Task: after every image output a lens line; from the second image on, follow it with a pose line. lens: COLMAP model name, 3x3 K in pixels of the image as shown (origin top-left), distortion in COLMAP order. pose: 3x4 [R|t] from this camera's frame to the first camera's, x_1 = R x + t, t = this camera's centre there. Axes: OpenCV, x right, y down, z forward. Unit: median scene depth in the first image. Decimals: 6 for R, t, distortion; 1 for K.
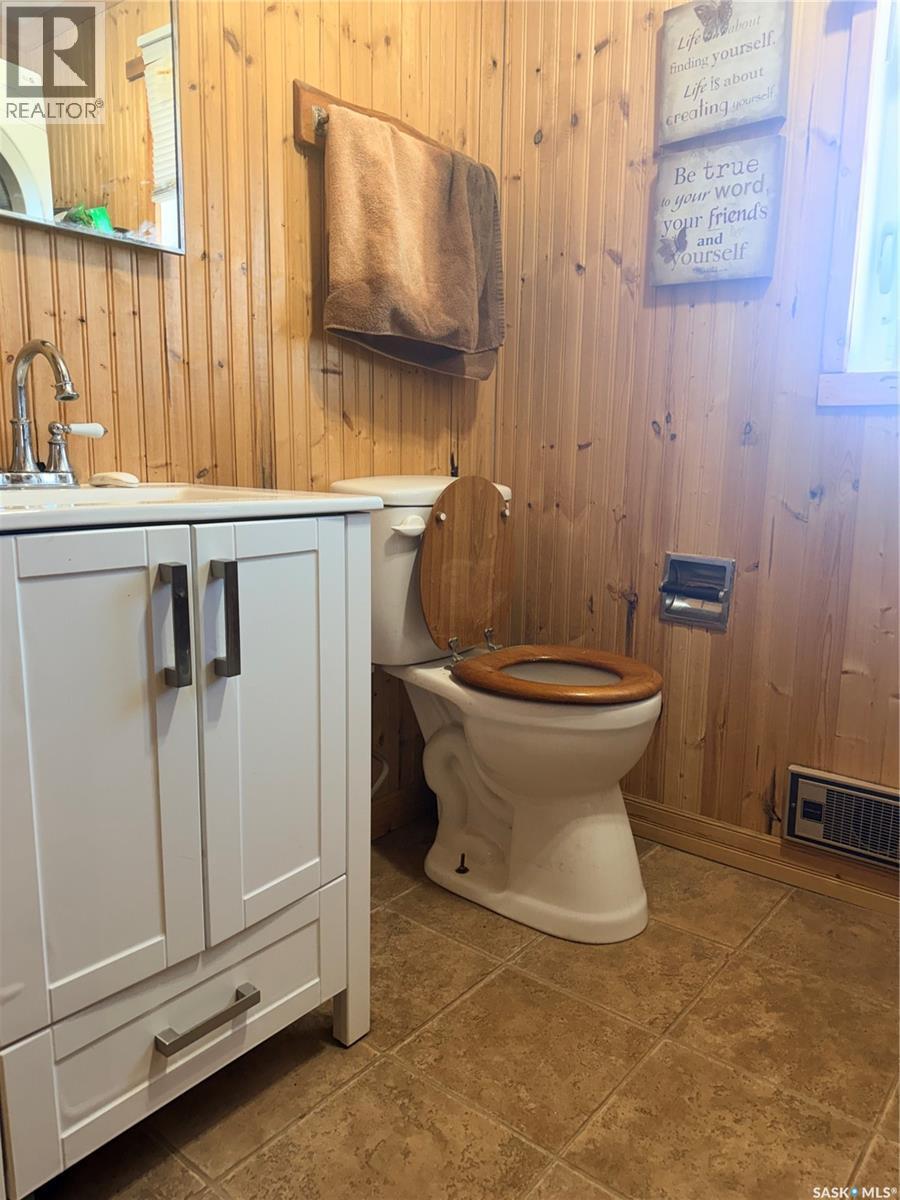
lens RADIAL K [[857.8, 0, 450.6], [0, 857.8, 606.0], [0, 0, 1]] dist [0.009740, 0.001748]
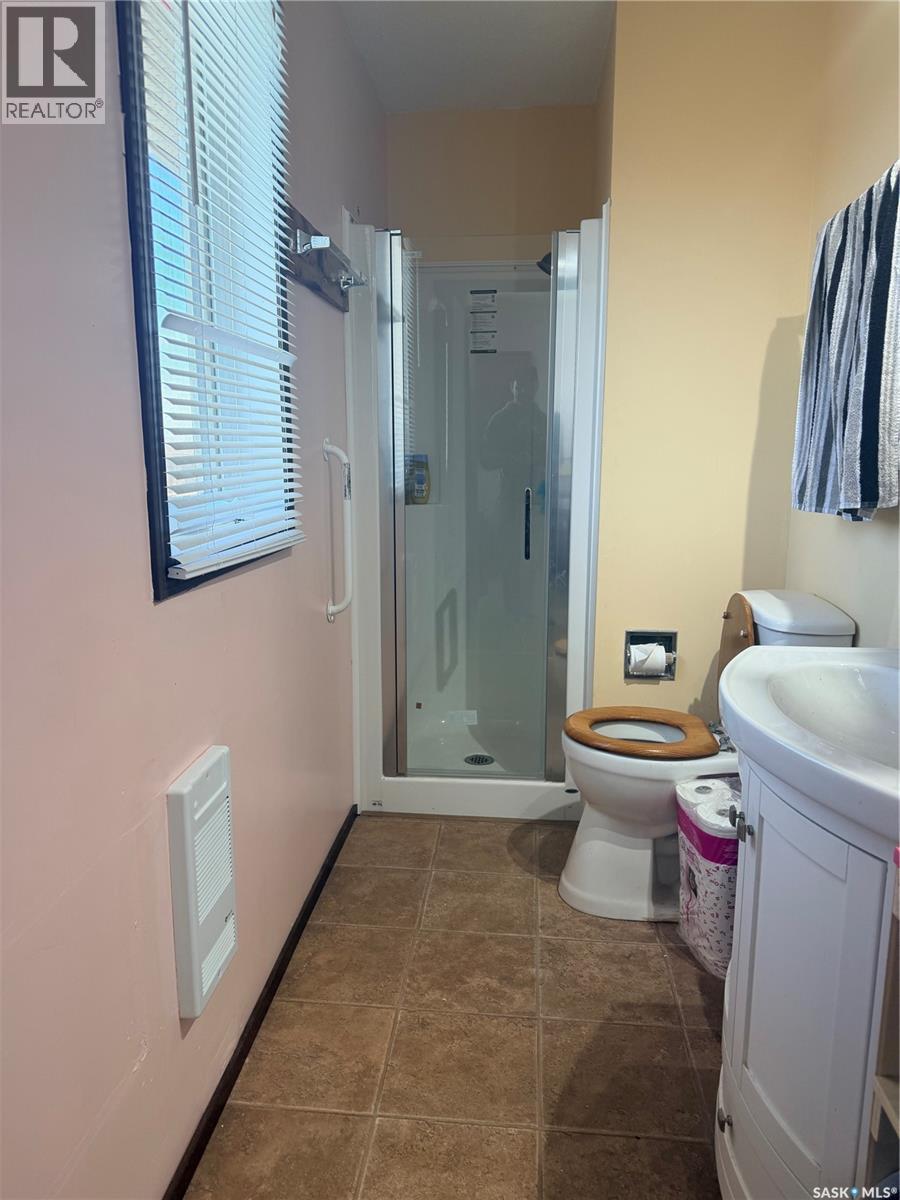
lens RADIAL K [[857.8, 0, 446.9], [0, 857.8, 600.2], [0, 0, 1]] dist [0.009740, 0.001748]
pose [[-0.560408, -0.170719, 0.810431, -0.694720], [0.120009, 0.951460, 0.283412, -0.570380], [-0.819476, 0.256085, -0.512718, 1.673161]]
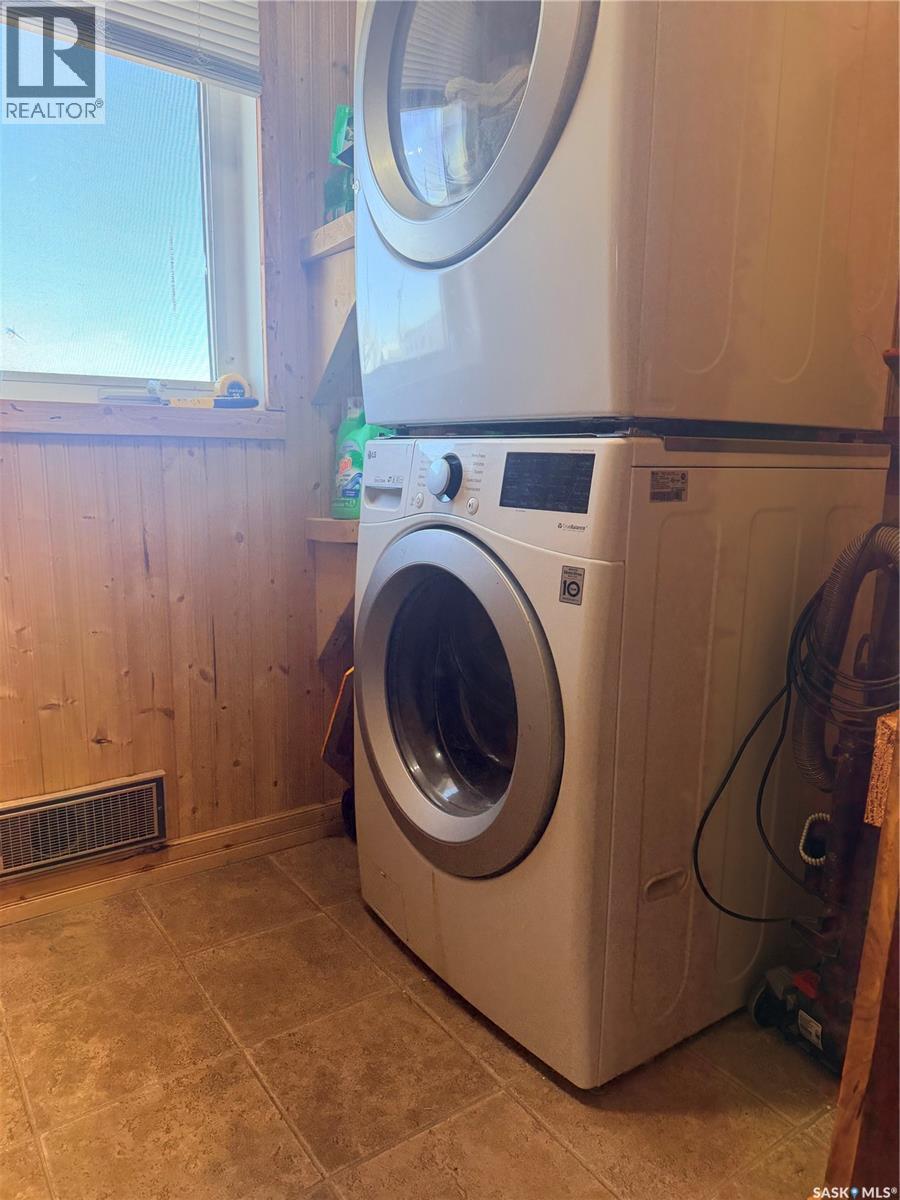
lens RADIAL K [[857.8, 0, 454.5], [0, 857.8, 601.4], [0, 0, 1]] dist [0.009740, 0.001748]
pose [[0.266129, -0.172004, 0.948467, -0.407618], [0.147909, 0.979585, 0.136146, -0.115505], [-0.952522, 0.104054, 0.286137, 0.255111]]
